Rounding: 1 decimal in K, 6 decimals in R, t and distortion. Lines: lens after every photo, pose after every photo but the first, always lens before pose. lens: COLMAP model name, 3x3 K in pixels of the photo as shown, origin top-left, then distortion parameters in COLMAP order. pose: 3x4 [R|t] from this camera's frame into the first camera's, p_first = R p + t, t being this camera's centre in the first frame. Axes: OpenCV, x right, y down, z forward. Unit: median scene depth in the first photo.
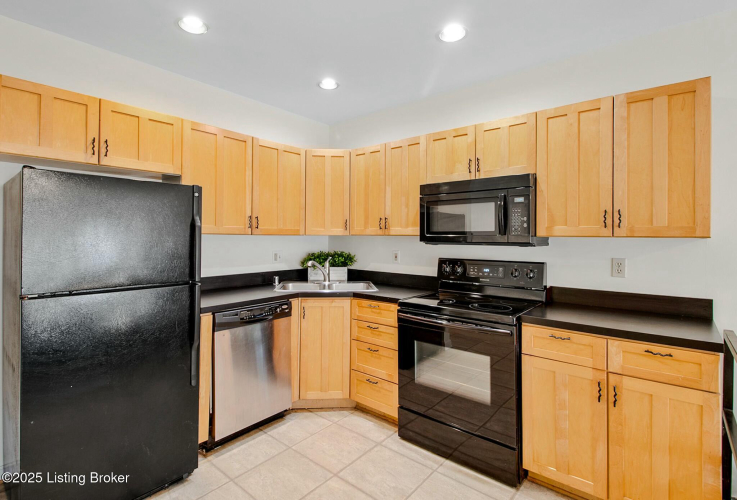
lens RADIAL K [[365.1, 0, 351.5], [0, 365.1, 236.1], [0, 0, 1]] dist [0.007032, -0.000506]
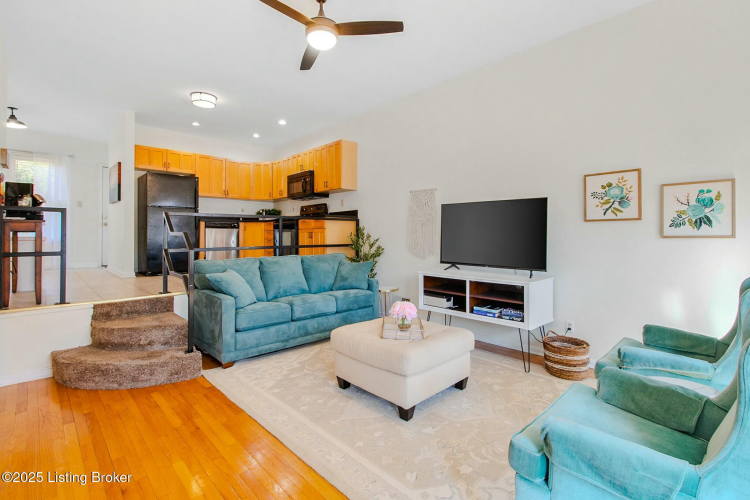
lens RADIAL K [[351.1, 0, 378.0], [0, 351.1, 236.8], [0, 0, 1]] dist [-0.007662, -0.005512]
pose [[0.998072, -0.012497, -0.060793, 0.940280], [0.012517, 0.999922, -0.000051, 0.285008], [0.060789, -0.000710, 0.998150, -1.368761]]
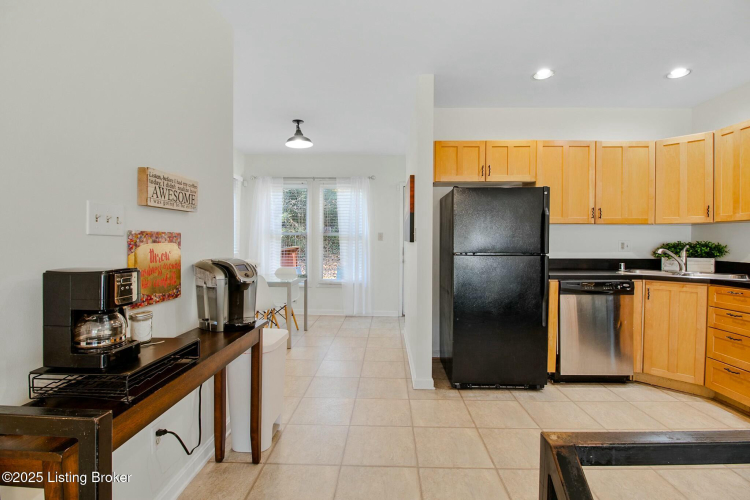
lens RADIAL K [[351.1, 0, 374.3], [0, 351.1, 245.4], [0, 0, 1]] dist [-0.007662, -0.005512]
pose [[0.642050, 0.002775, -0.766658, 0.143225], [0.004163, 0.999966, 0.007106, 0.056915], [0.766652, -0.007754, 0.642016, -0.288889]]
